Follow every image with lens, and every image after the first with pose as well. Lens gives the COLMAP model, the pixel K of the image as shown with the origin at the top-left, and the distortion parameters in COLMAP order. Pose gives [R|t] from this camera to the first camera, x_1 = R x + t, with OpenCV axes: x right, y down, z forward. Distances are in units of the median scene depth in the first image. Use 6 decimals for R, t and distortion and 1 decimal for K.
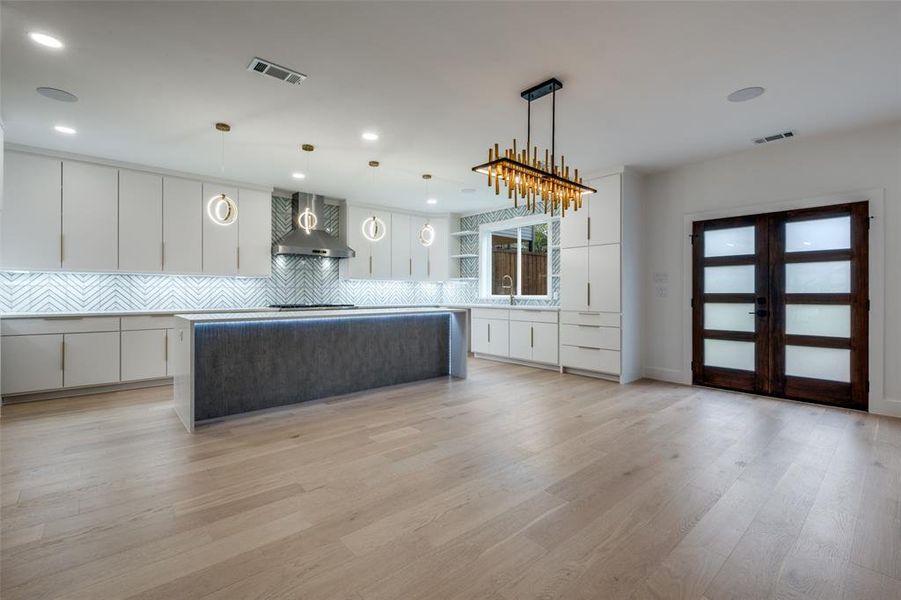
lens RADIAL K [[398.4, 0, 451.8], [0, 398.4, 292.2], [0, 0, 1]] dist [0.000249, -0.000952]
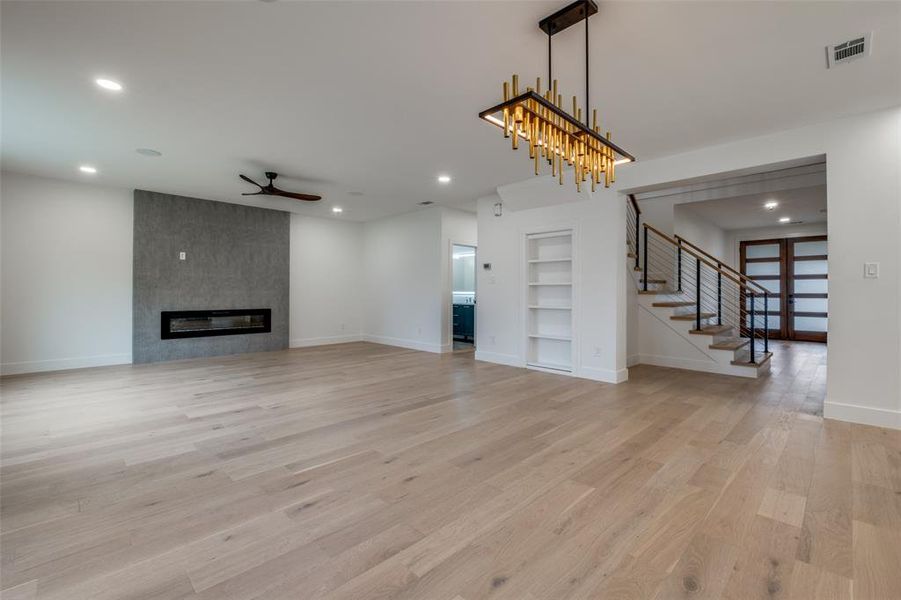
lens RADIAL K [[398.4, 0, 451.8], [0, 398.4, 292.2], [0, 0, 1]] dist [0.000249, -0.000952]
pose [[-0.998066, -0.003748, -0.062048, 0.303140], [-0.003762, 0.999993, 0.000115, -0.000570], [0.062047, 0.000348, -0.998073, 1.080016]]
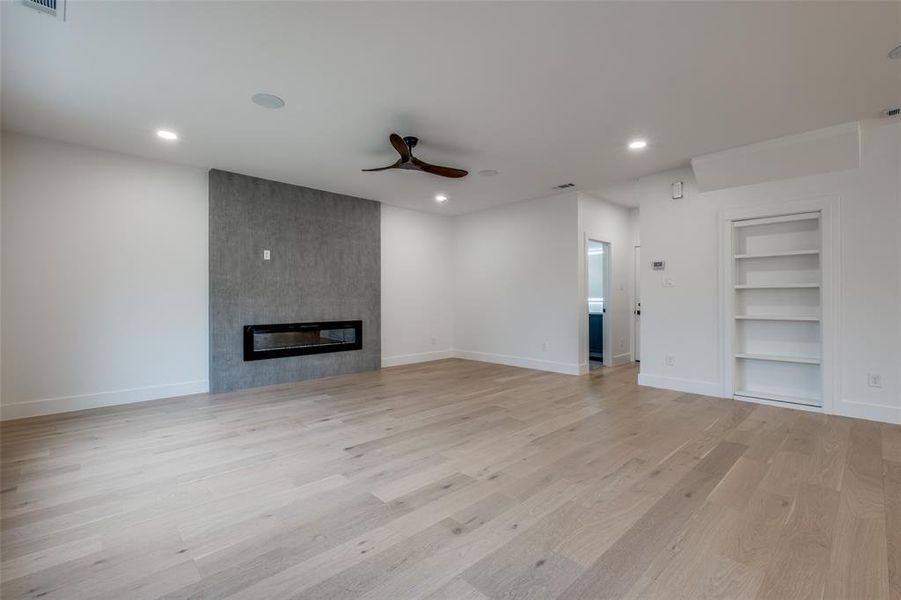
lens RADIAL K [[403.7, 0, 449.0], [0, 403.7, 301.9], [0, 0, 1]] dist [0.002110, 0.000186]
pose [[-0.999156, 0.002531, -0.041009, 0.687215], [0.002264, 0.999976, 0.006538, 0.000017], [0.041024, 0.006439, -0.999137, 0.778247]]
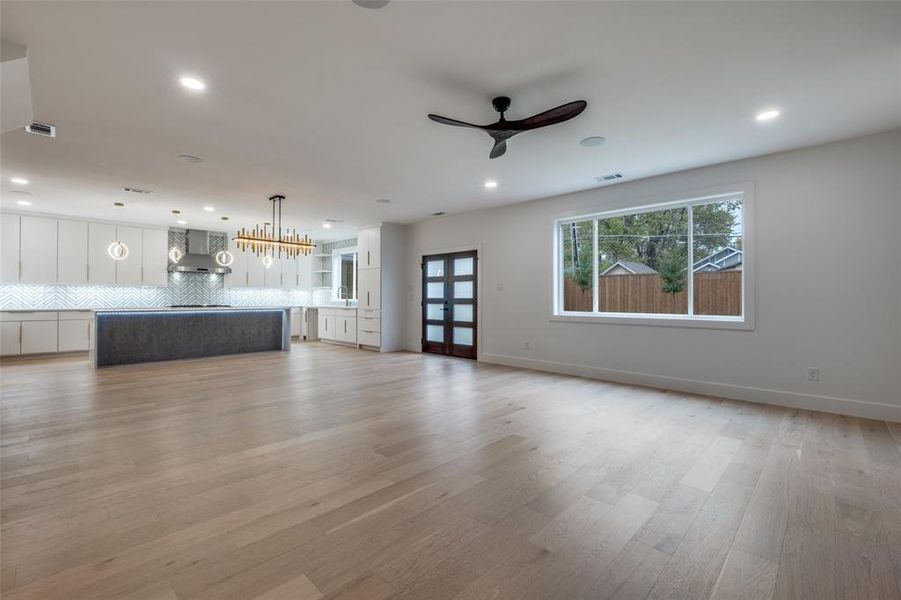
lens RADIAL K [[391.5, 0, 448.6], [0, 391.5, 295.0], [0, 0, 1]] dist [-0.001380, -0.000409]
pose [[0.996969, 0.003614, 0.077711, 0.595325], [-0.003226, 0.999982, -0.005118, -0.002734], [-0.077728, 0.004852, 0.996963, -0.672232]]
